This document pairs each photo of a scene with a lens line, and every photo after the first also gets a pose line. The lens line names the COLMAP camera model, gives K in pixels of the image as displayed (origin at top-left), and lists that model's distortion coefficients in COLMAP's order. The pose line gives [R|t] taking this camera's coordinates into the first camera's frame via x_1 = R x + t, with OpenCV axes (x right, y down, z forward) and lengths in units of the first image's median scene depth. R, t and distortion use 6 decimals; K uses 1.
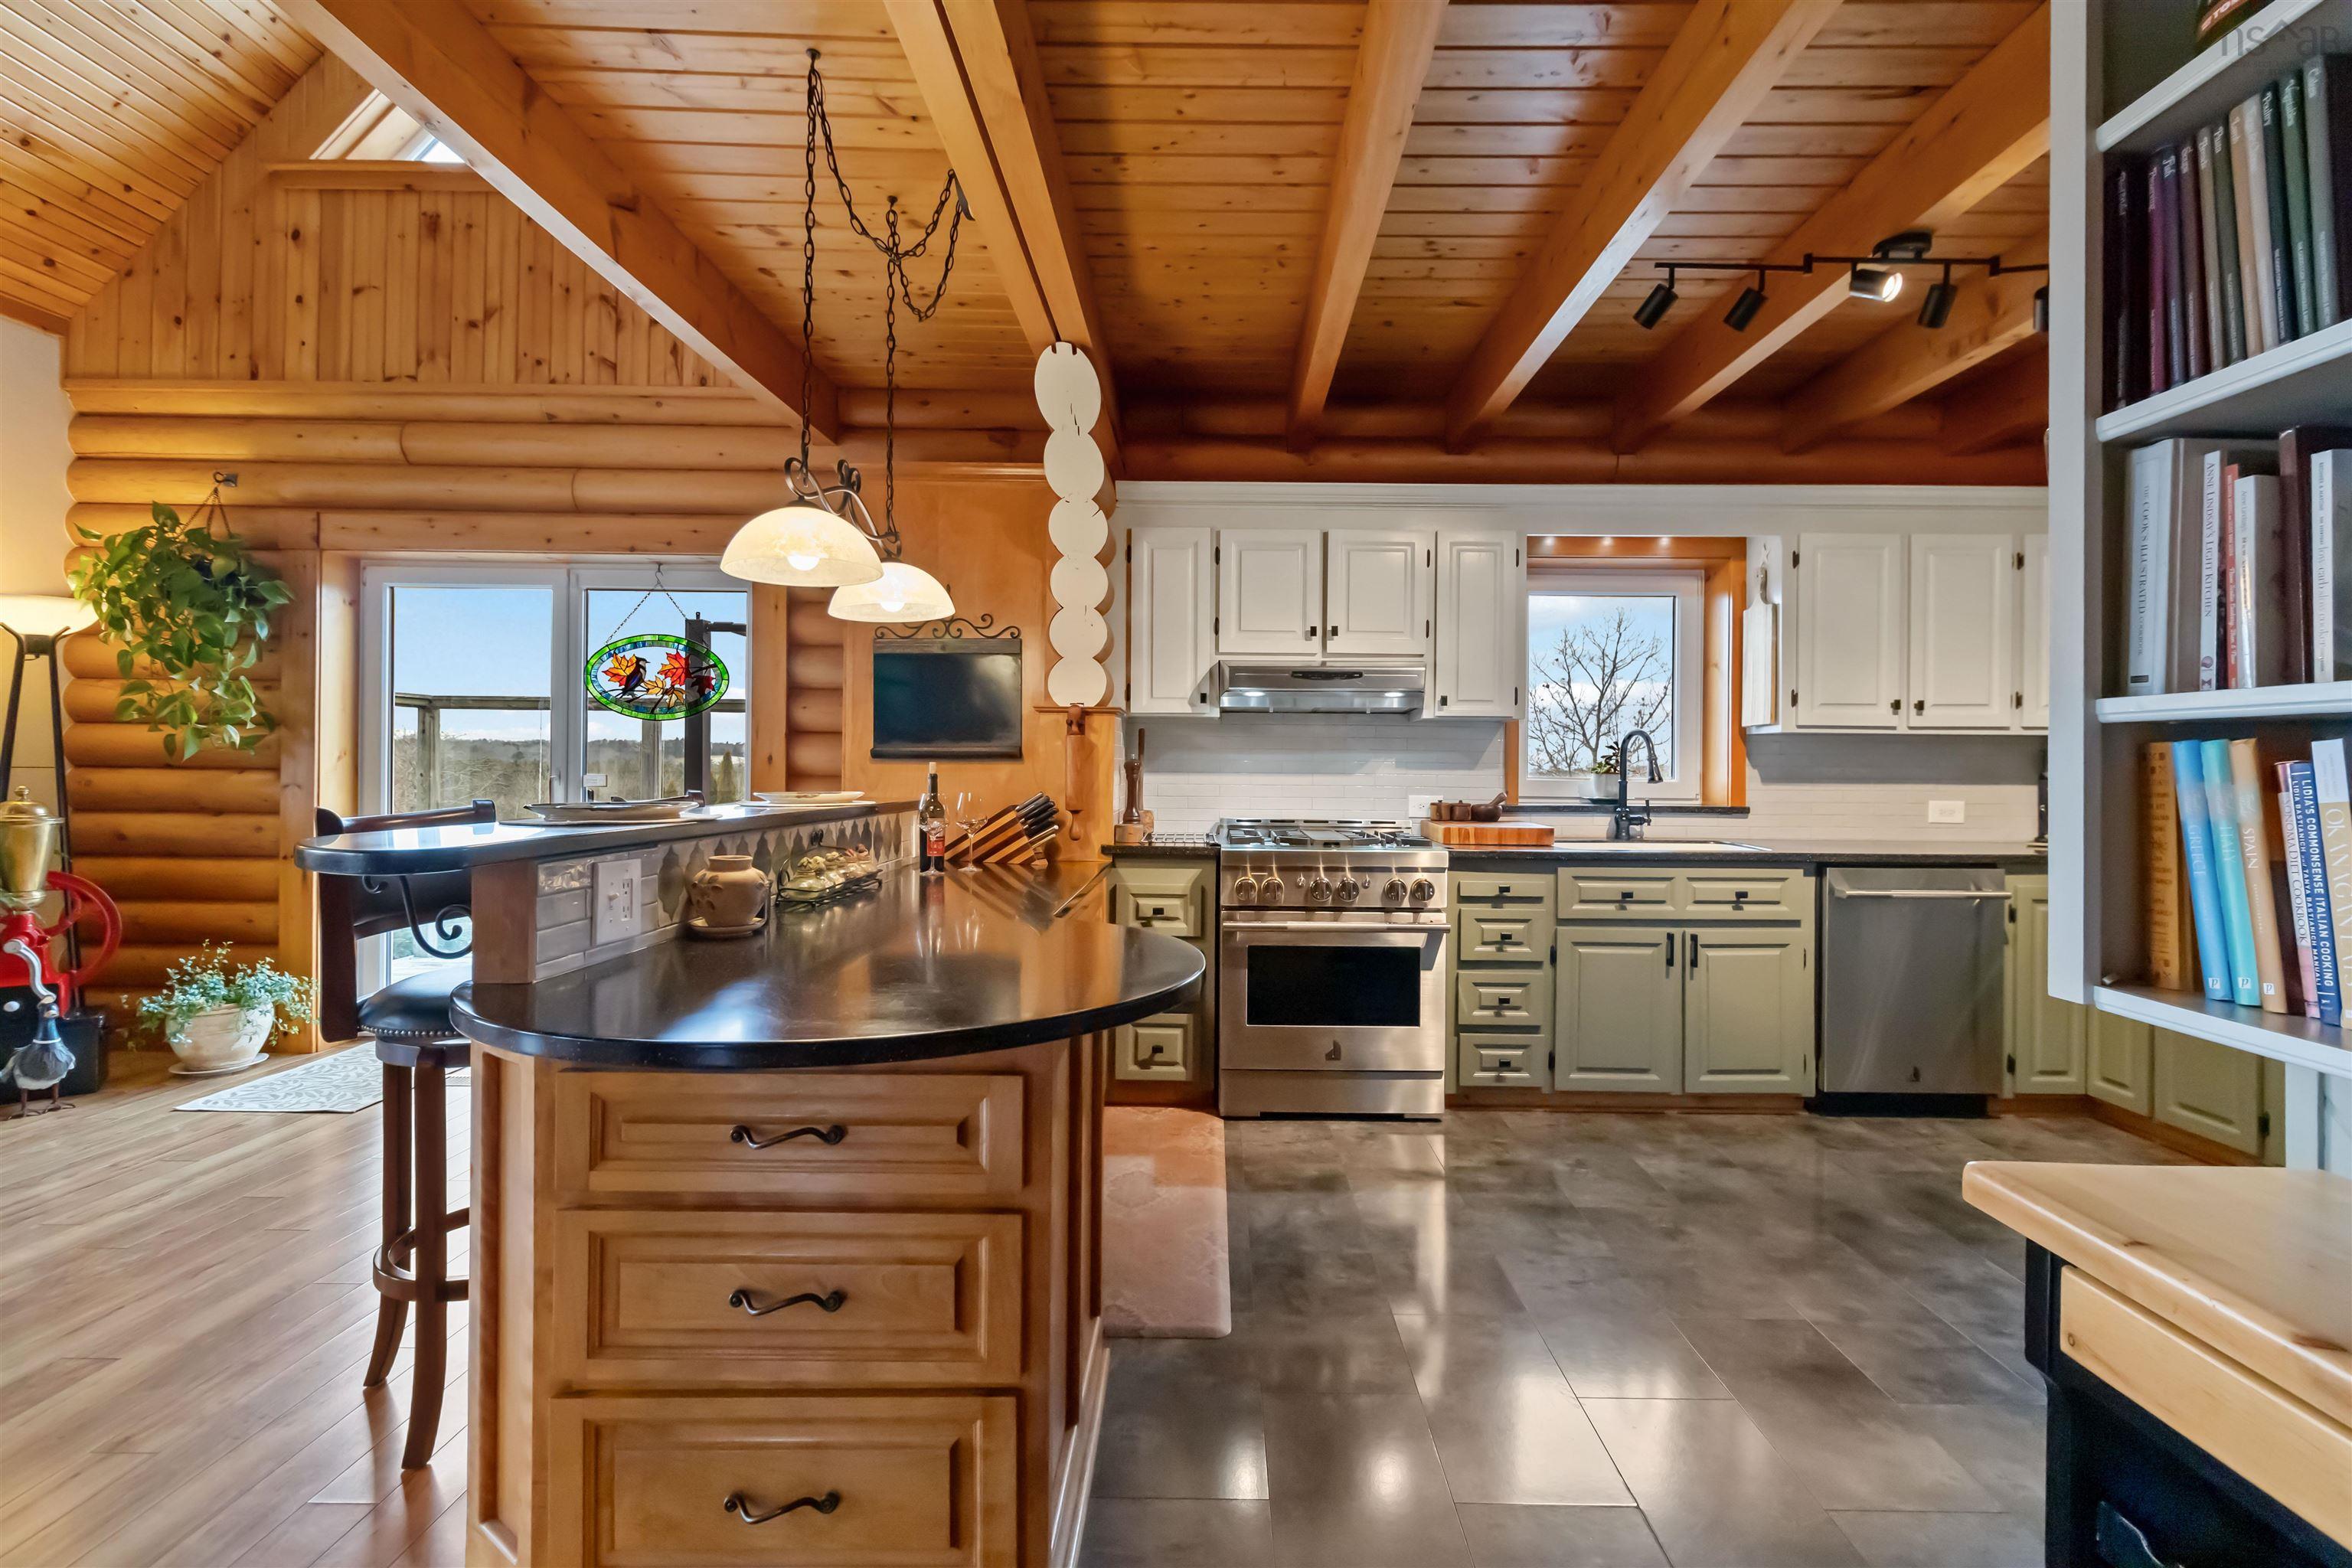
lens RADIAL K [[1090.8, 0, 1200.2], [0, 1090.8, 771.6], [0, 0, 1]] dist [0.006634, -0.000826]
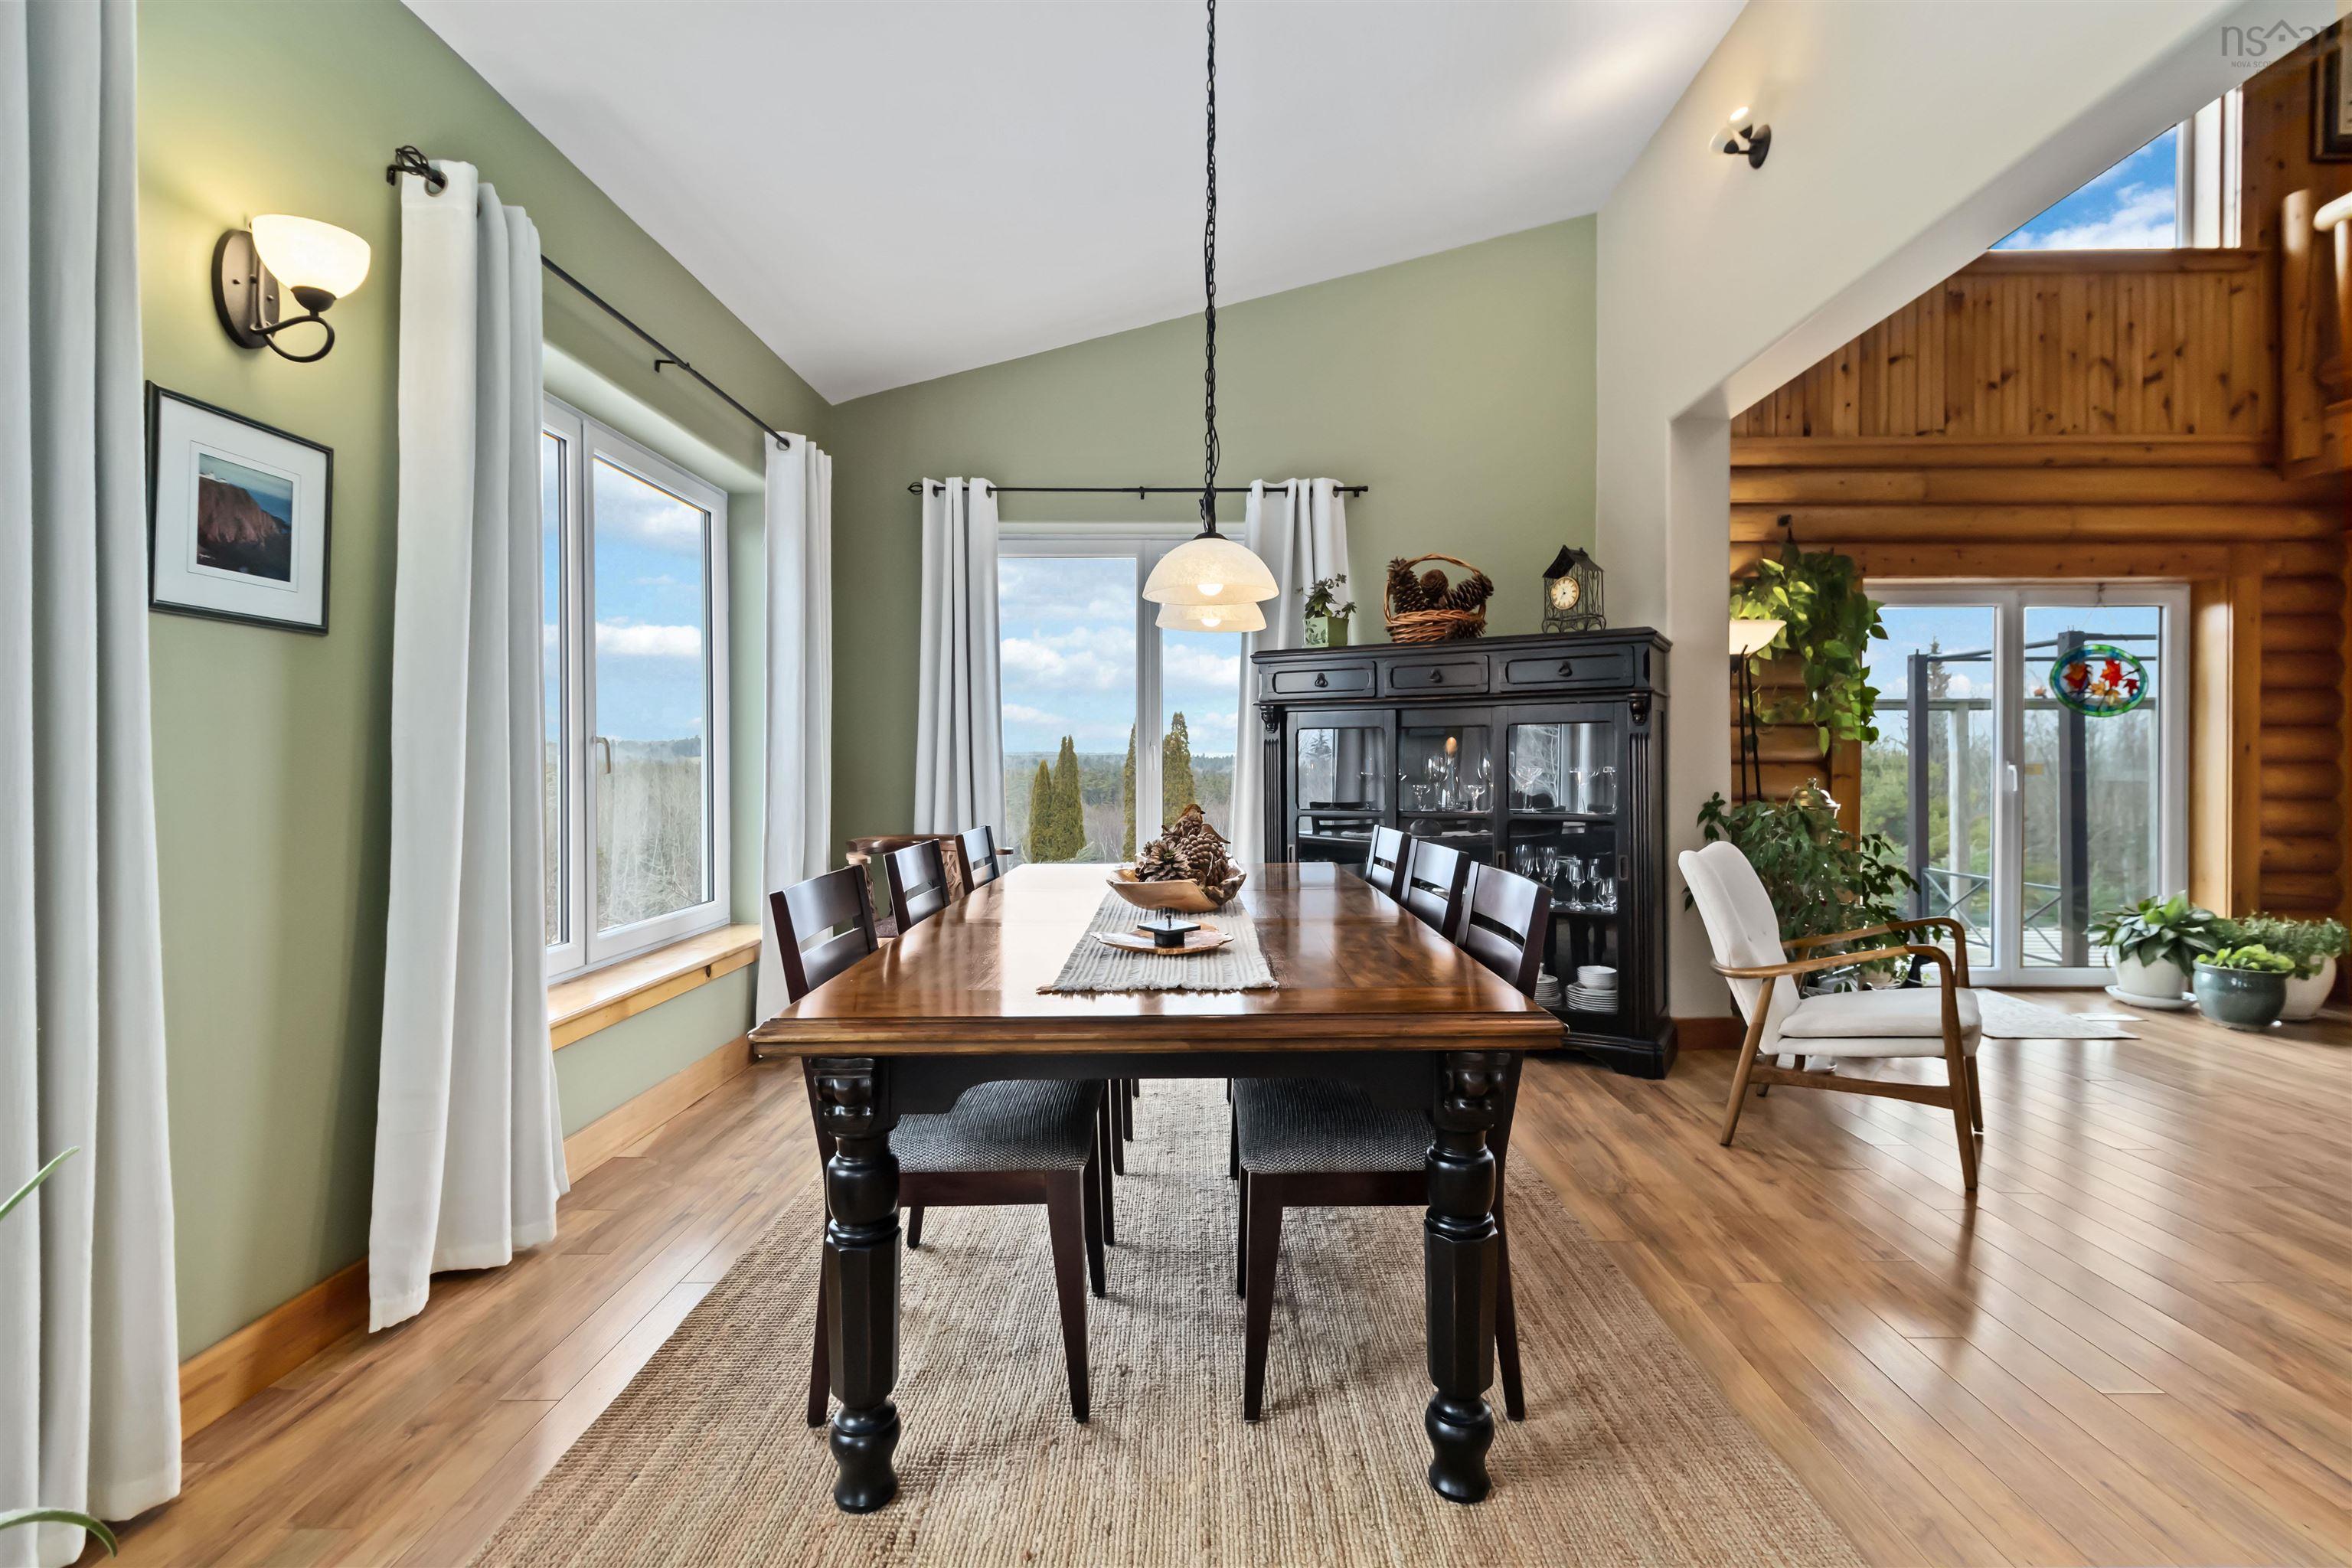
lens RADIAL K [[1090.8, 0, 1200.2], [0, 1090.8, 771.6], [0, 0, 1]] dist [0.006634, -0.000826]
pose [[0.999887, -0.014135, -0.005175, -1.524959], [0.014134, 0.999900, -0.000211, -0.001747], [0.005178, 0.000138, 0.999987, -0.192380]]
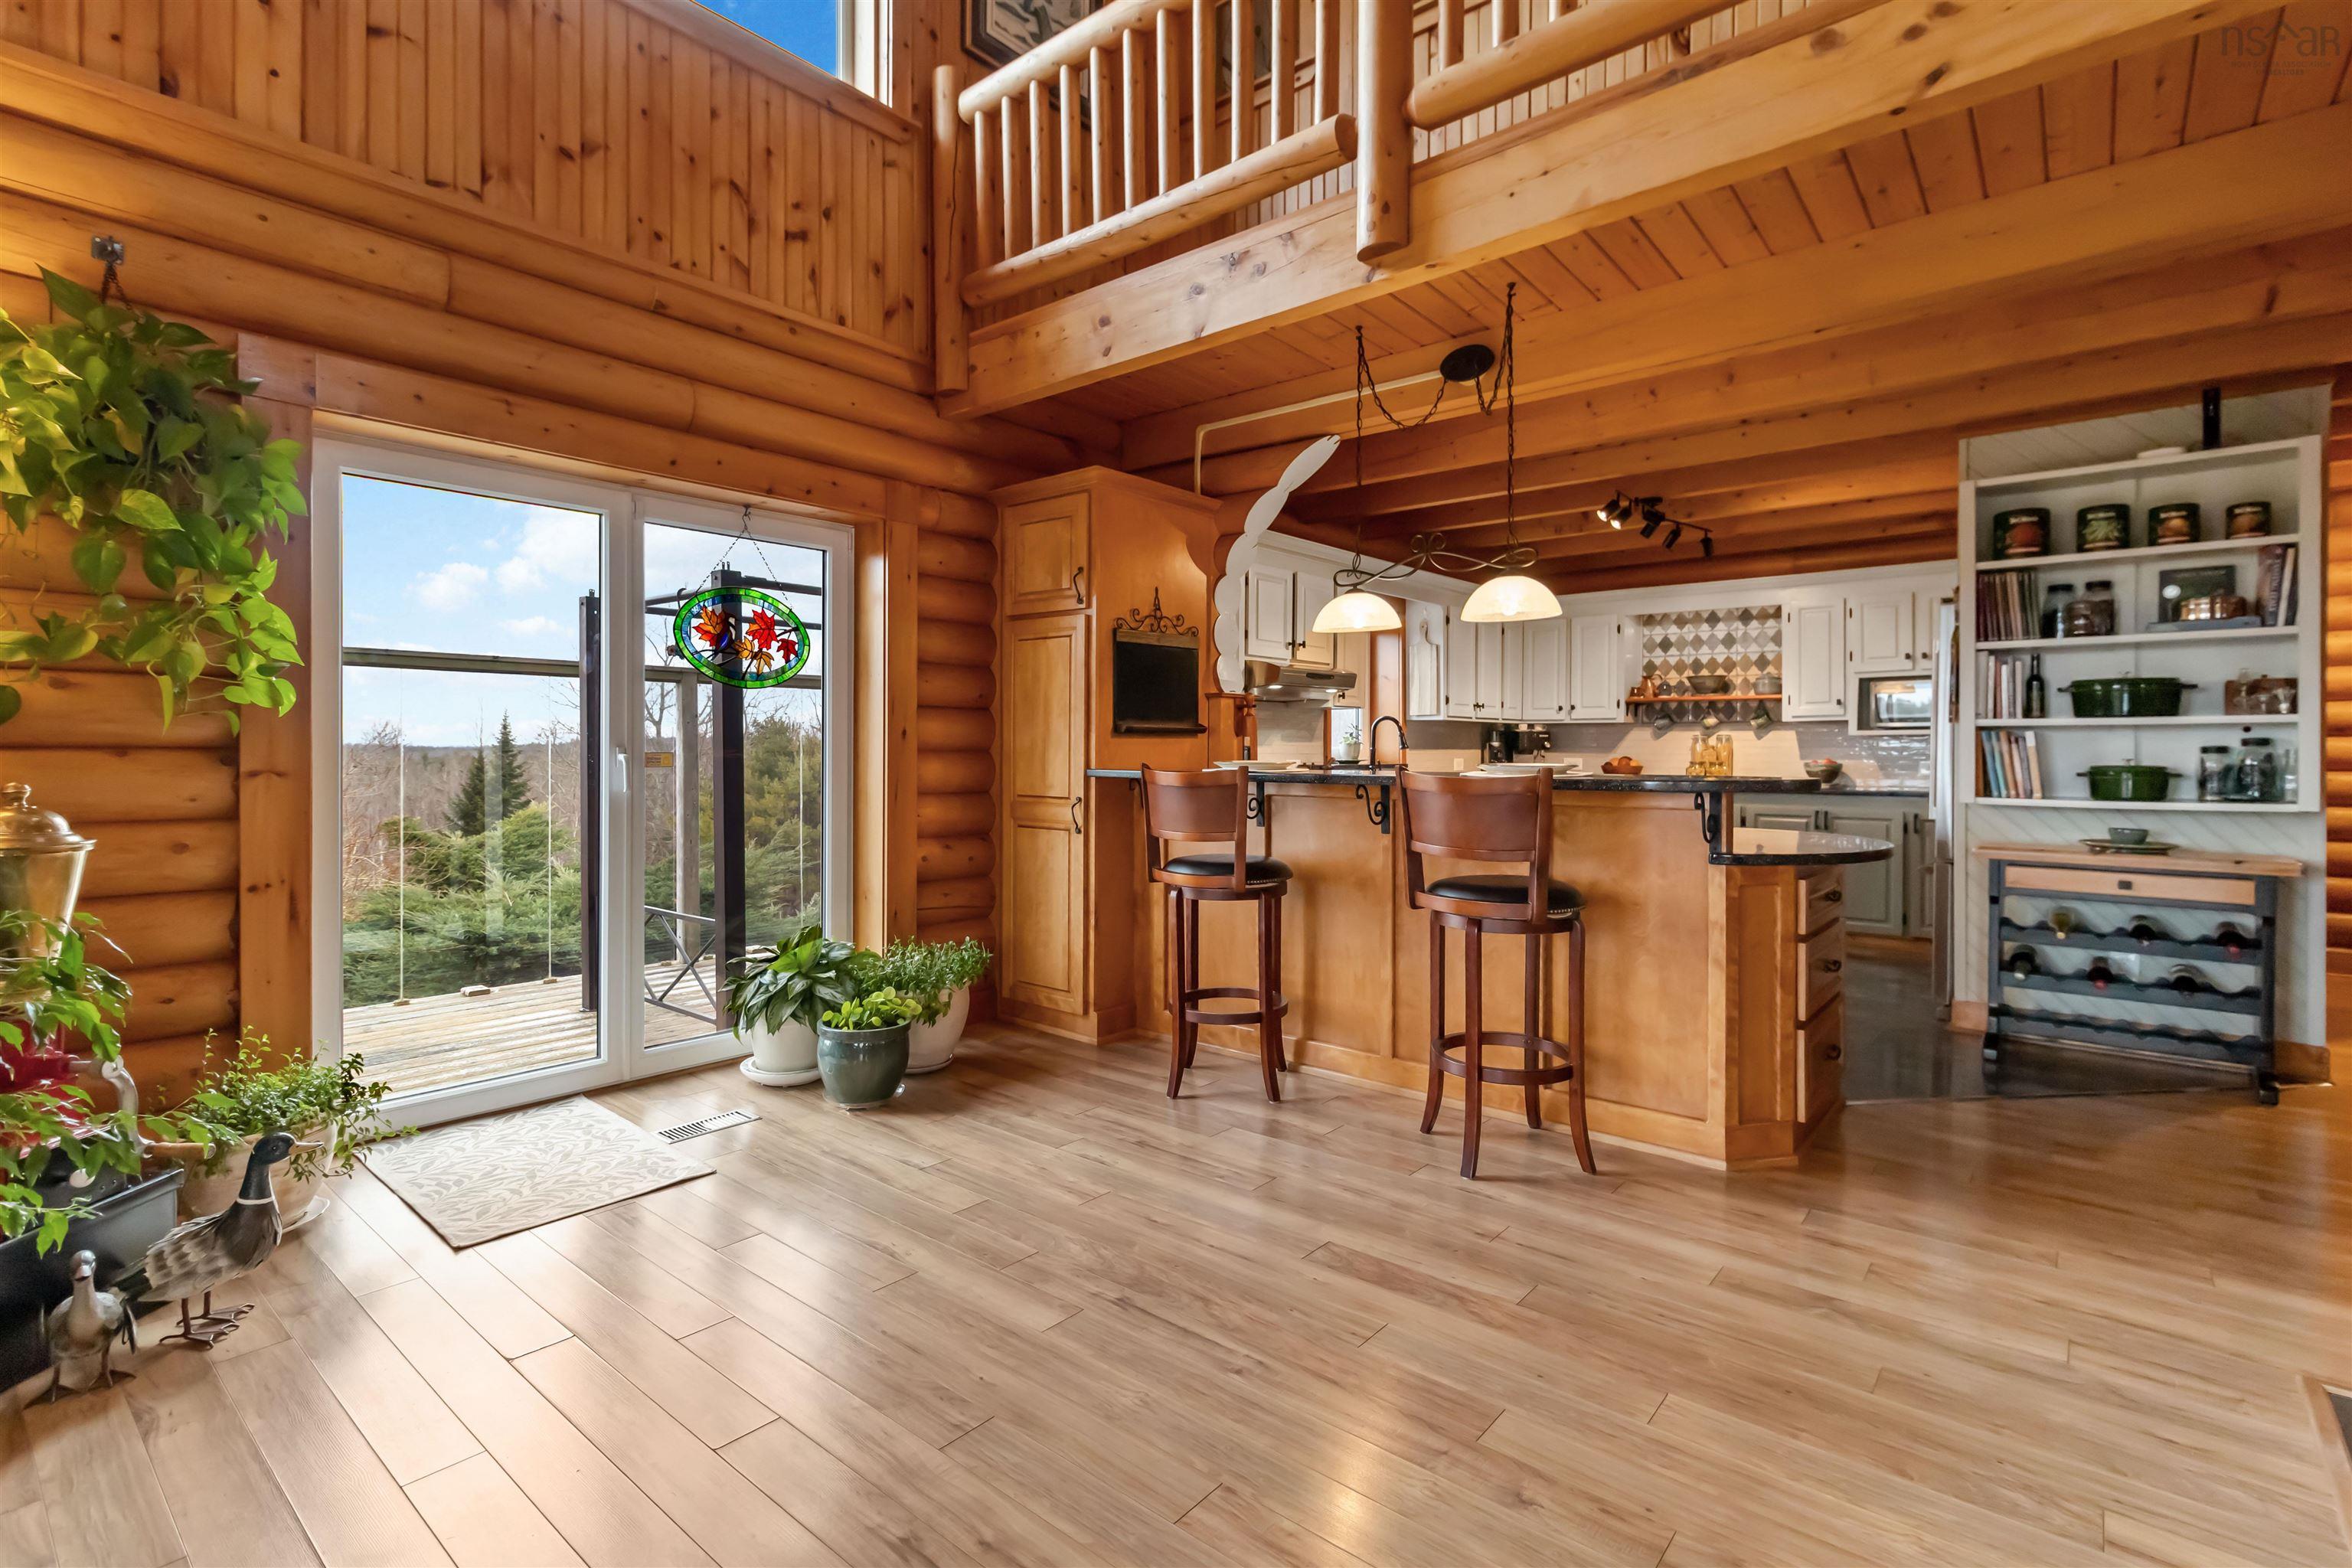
lens RADIAL K [[1089.7, 0, 1202.1], [0, 1089.7, 765.2], [0, 0, 1]] dist [0.003077, 0.000501]
pose [[0.633202, -0.020224, 0.773722, -0.977170], [0.005253, 0.999748, 0.021834, -0.003163], [-0.773968, -0.009761, 0.633149, 0.184040]]
